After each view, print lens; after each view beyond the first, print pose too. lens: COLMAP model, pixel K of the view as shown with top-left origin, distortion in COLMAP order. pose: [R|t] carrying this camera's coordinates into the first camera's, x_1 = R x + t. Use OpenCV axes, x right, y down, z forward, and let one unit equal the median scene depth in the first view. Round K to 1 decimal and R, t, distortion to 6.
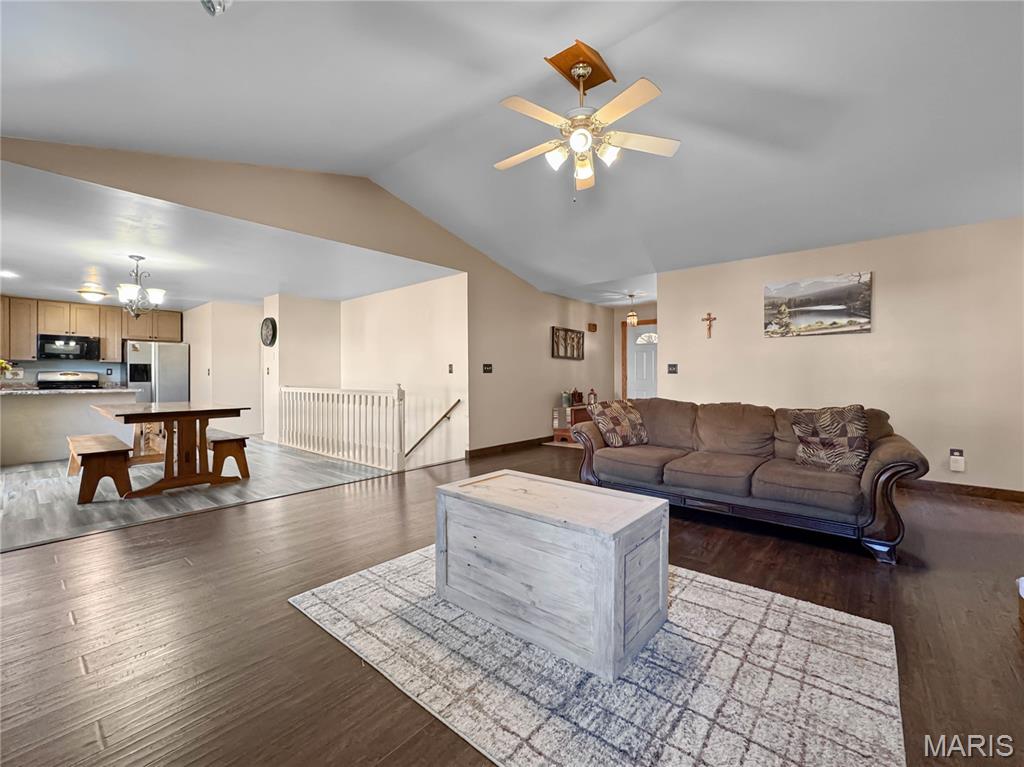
lens RADIAL K [[425.2, 0, 517.4], [0, 425.2, 369.8], [0, 0, 1]] dist [-0.017378, 0.000529]
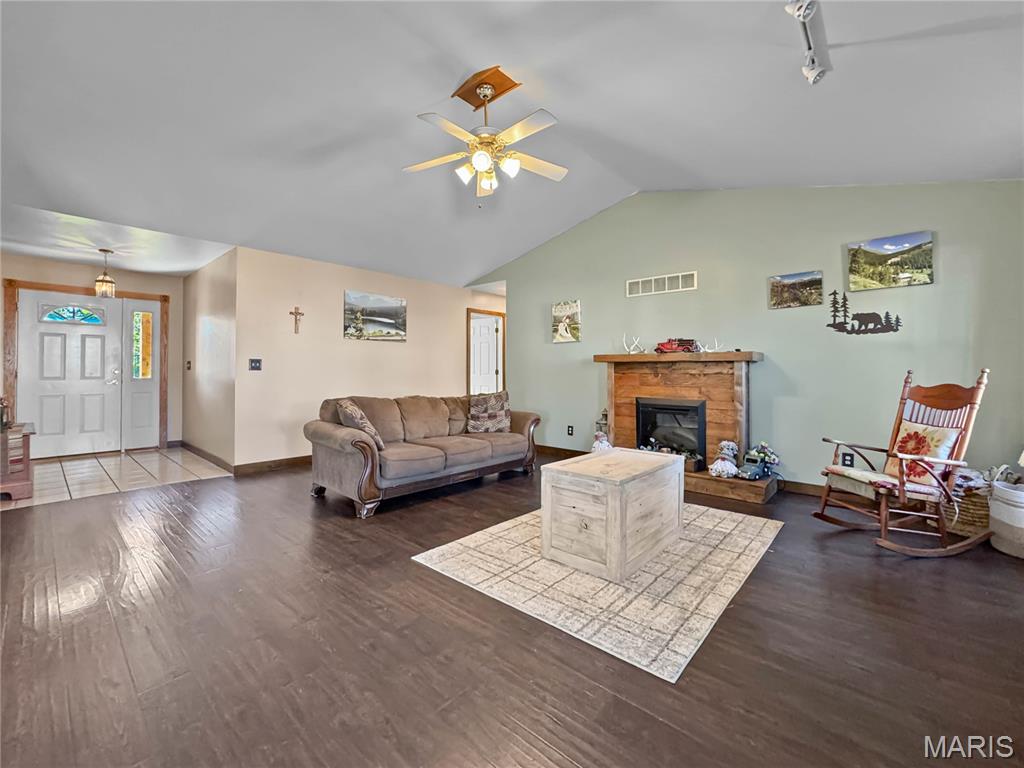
lens RADIAL K [[425.2, 0, 517.4], [0, 425.2, 370.3], [0, 0, 1]] dist [-0.017378, 0.000529]
pose [[0.041242, 0.001011, 0.999149, -0.872629], [-0.017374, 0.999849, -0.000294, 0.000190], [-0.998998, -0.017347, 0.041254, 0.841785]]
